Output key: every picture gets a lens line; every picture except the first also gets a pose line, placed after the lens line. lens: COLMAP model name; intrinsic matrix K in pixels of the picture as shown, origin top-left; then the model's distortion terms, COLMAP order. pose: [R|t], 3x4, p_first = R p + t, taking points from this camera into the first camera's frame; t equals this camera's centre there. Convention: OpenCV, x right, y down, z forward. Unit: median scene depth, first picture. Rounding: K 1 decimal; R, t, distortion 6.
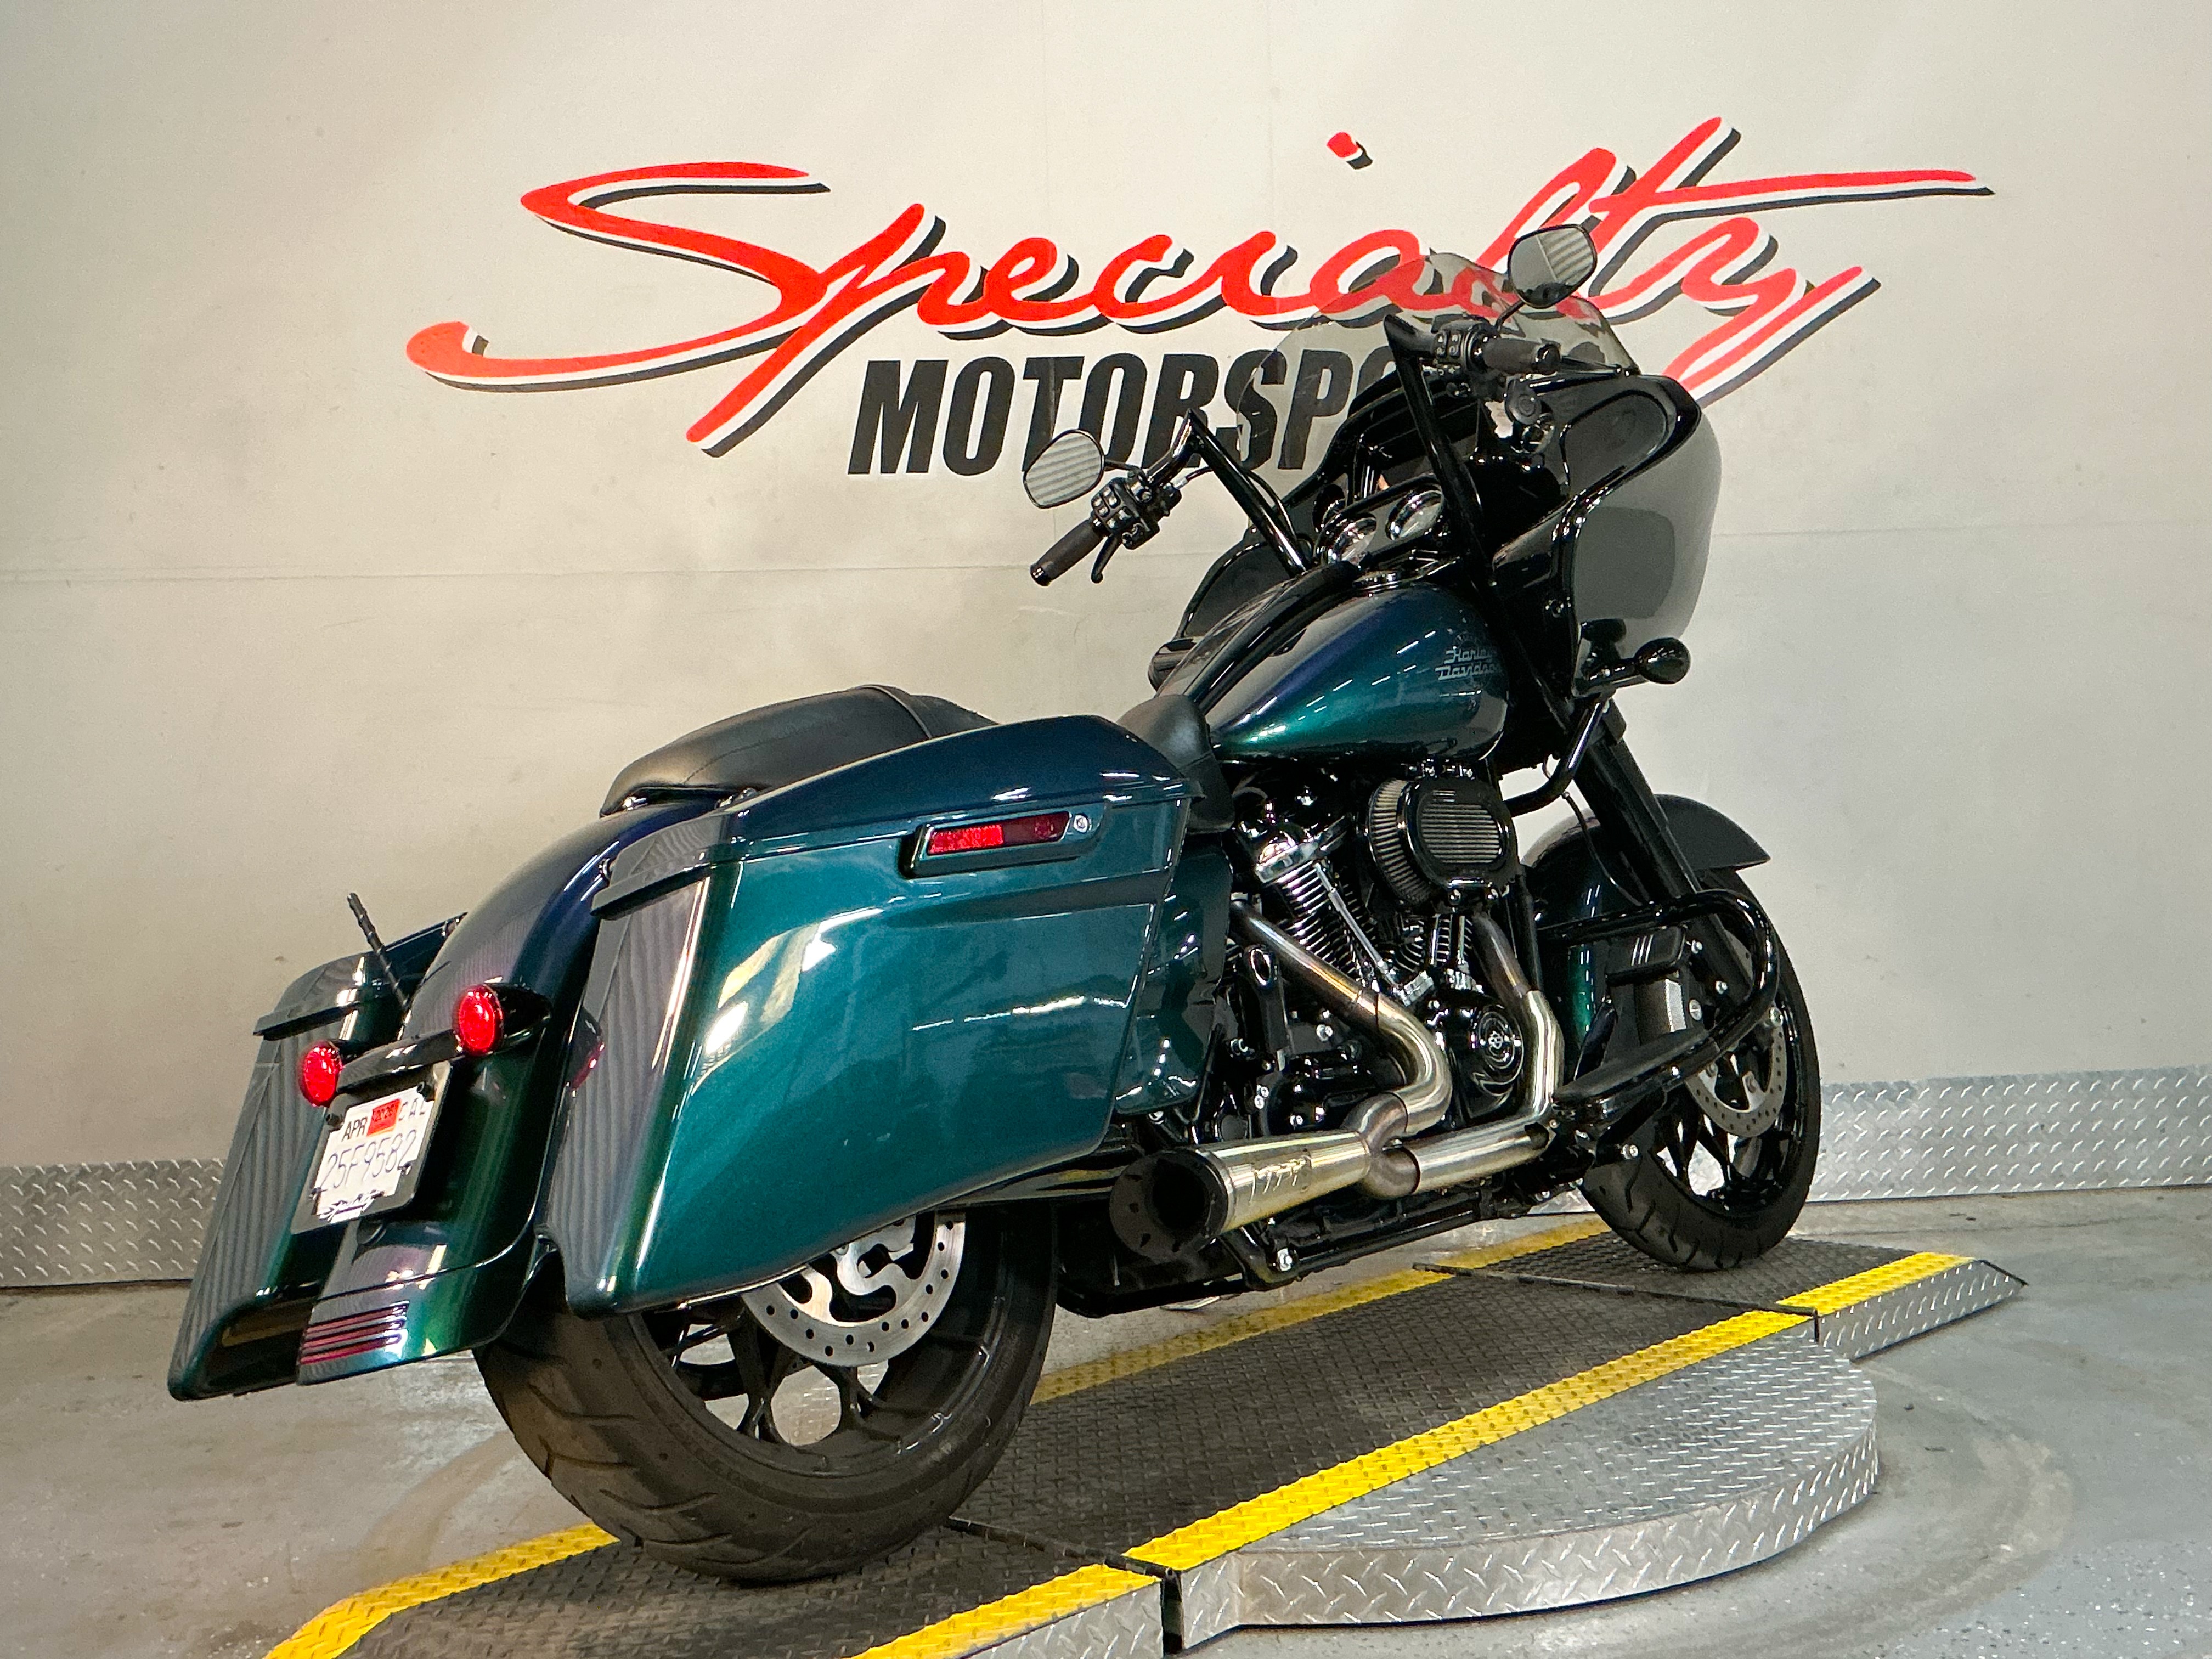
lens RADIAL K [[2612.8, 0, 1104.1], [0, 2612.8, 823.3], [0, 0, 1]] dist [0.108733, 0.000000]
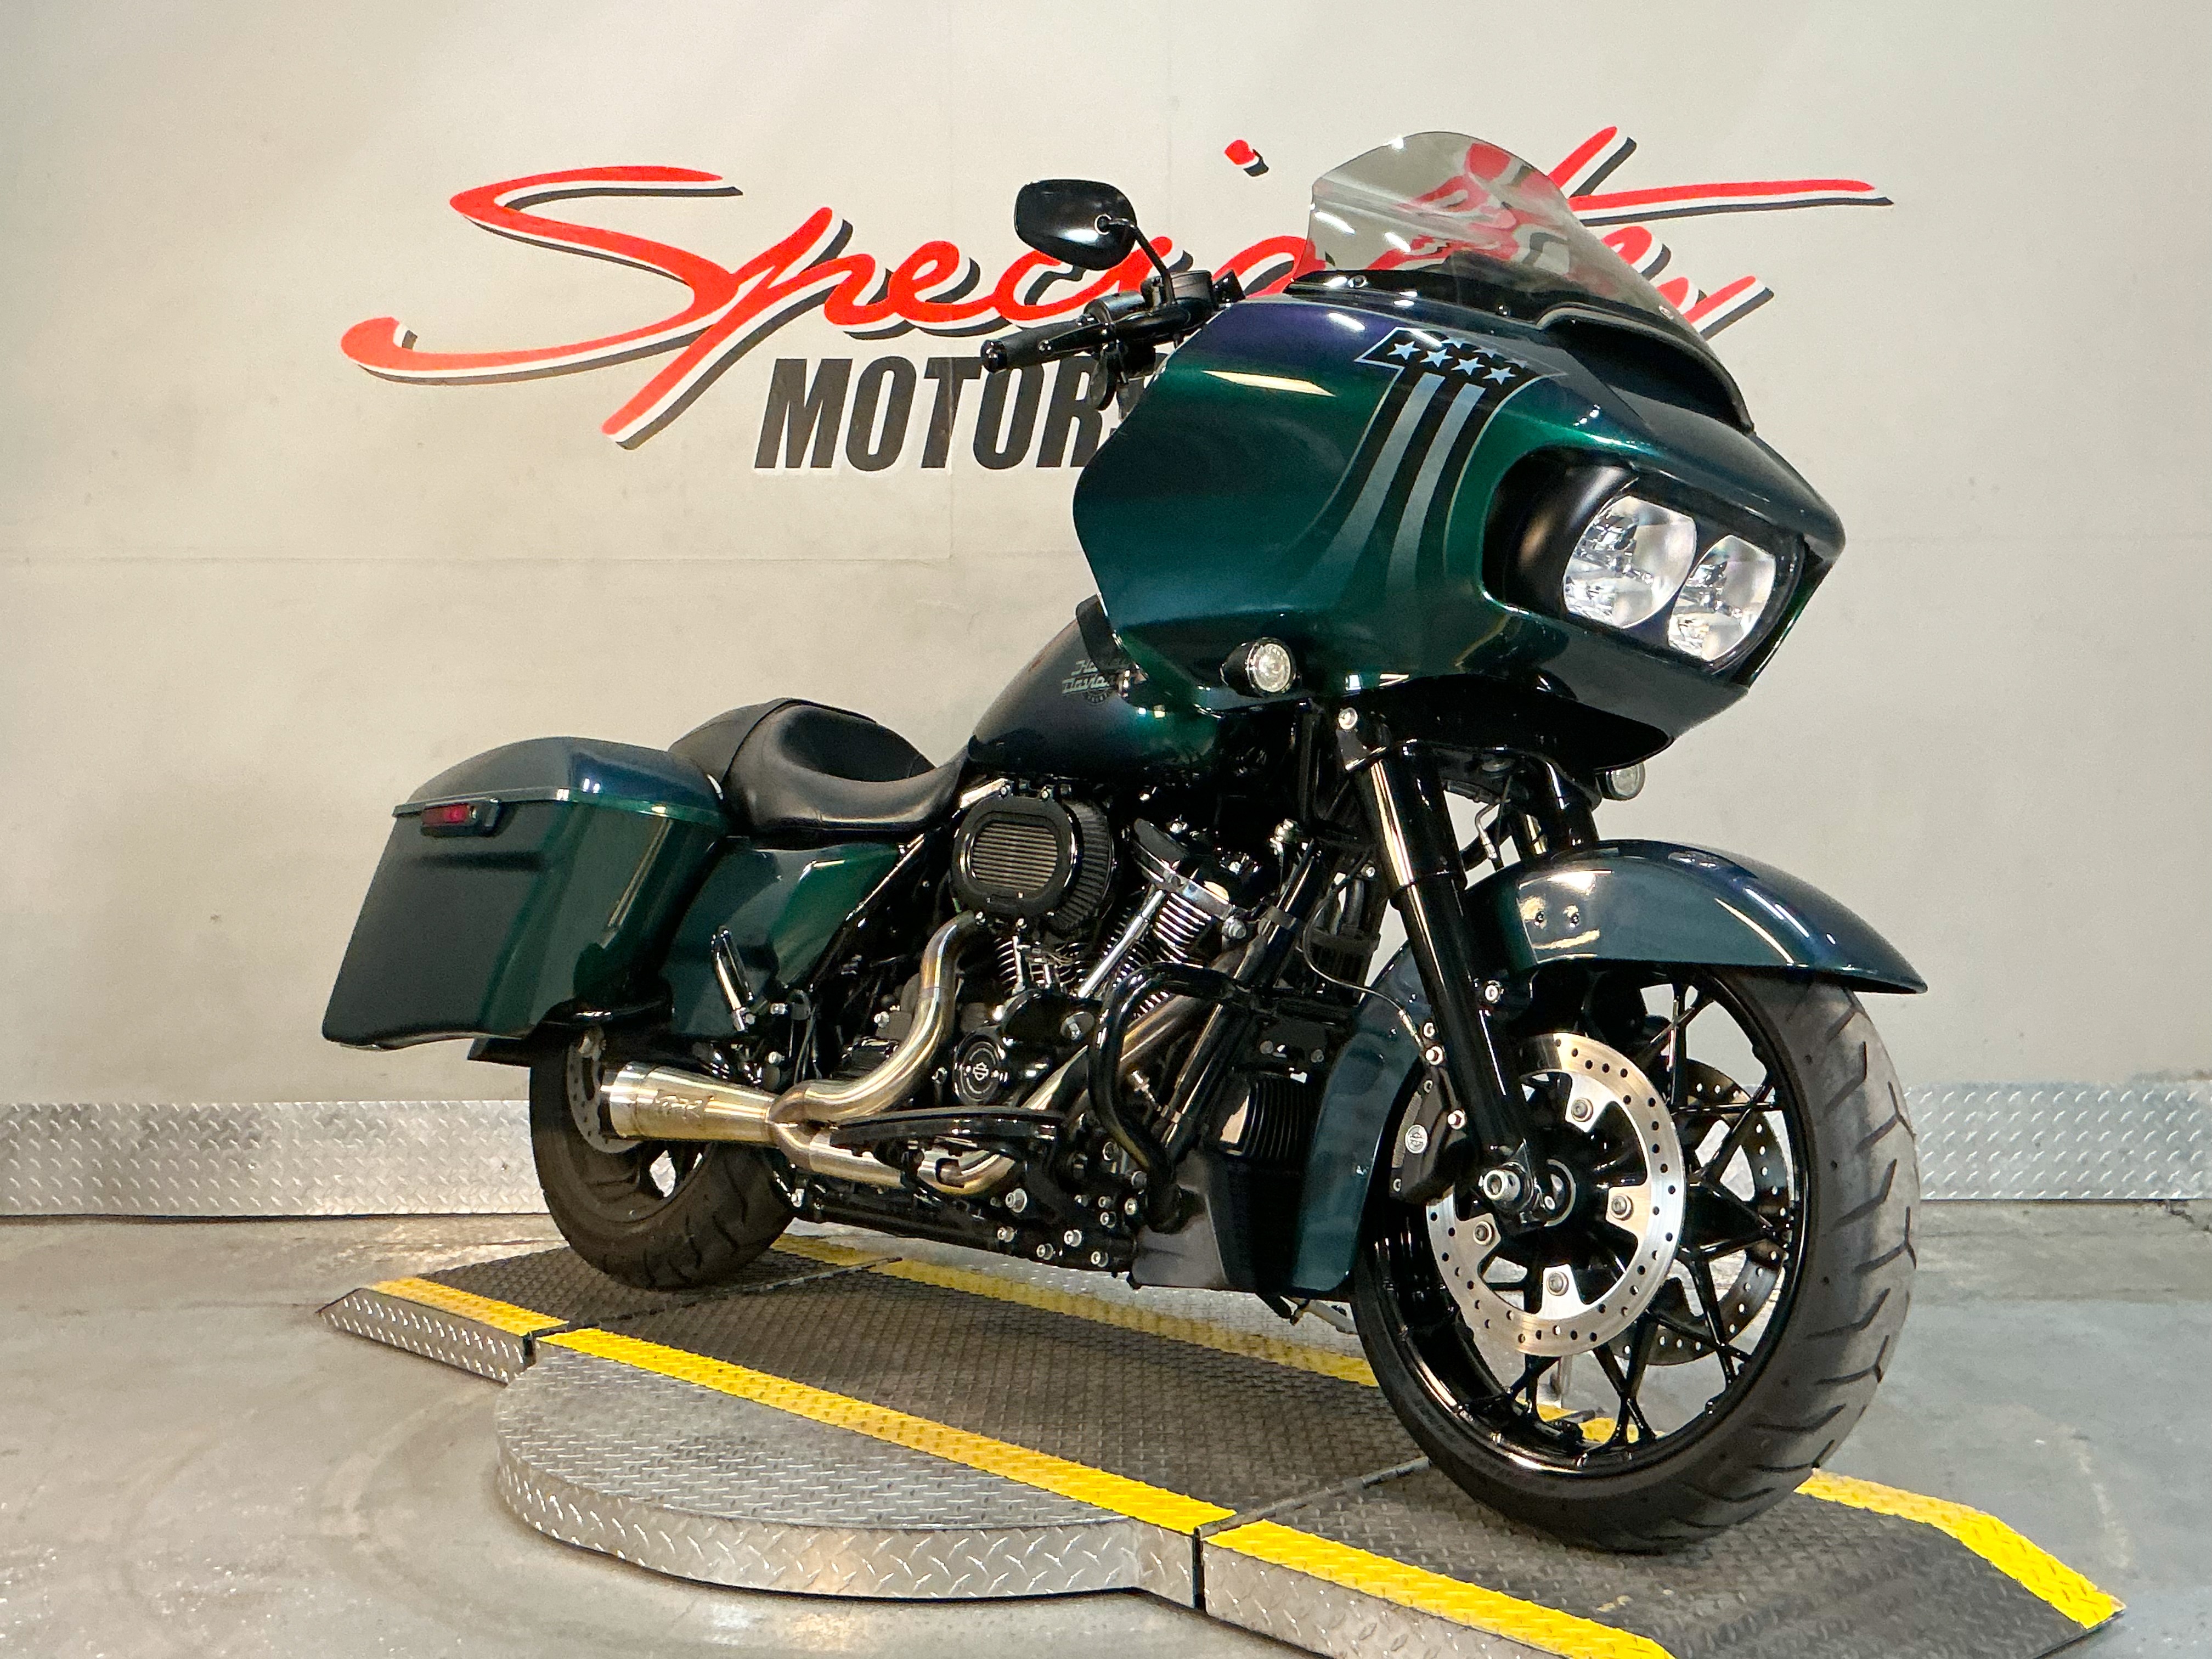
lens RADIAL K [[2612.8, 0, 1112.7], [0, 2612.8, 835.0], [0, 0, 1]] dist [0.108733, 0.000000]
pose [[0.995459, 0.026940, -0.091304, 0.142158], [-0.025572, 0.999543, 0.016116, -0.008183], [0.091697, -0.013708, 0.995693, -0.024433]]
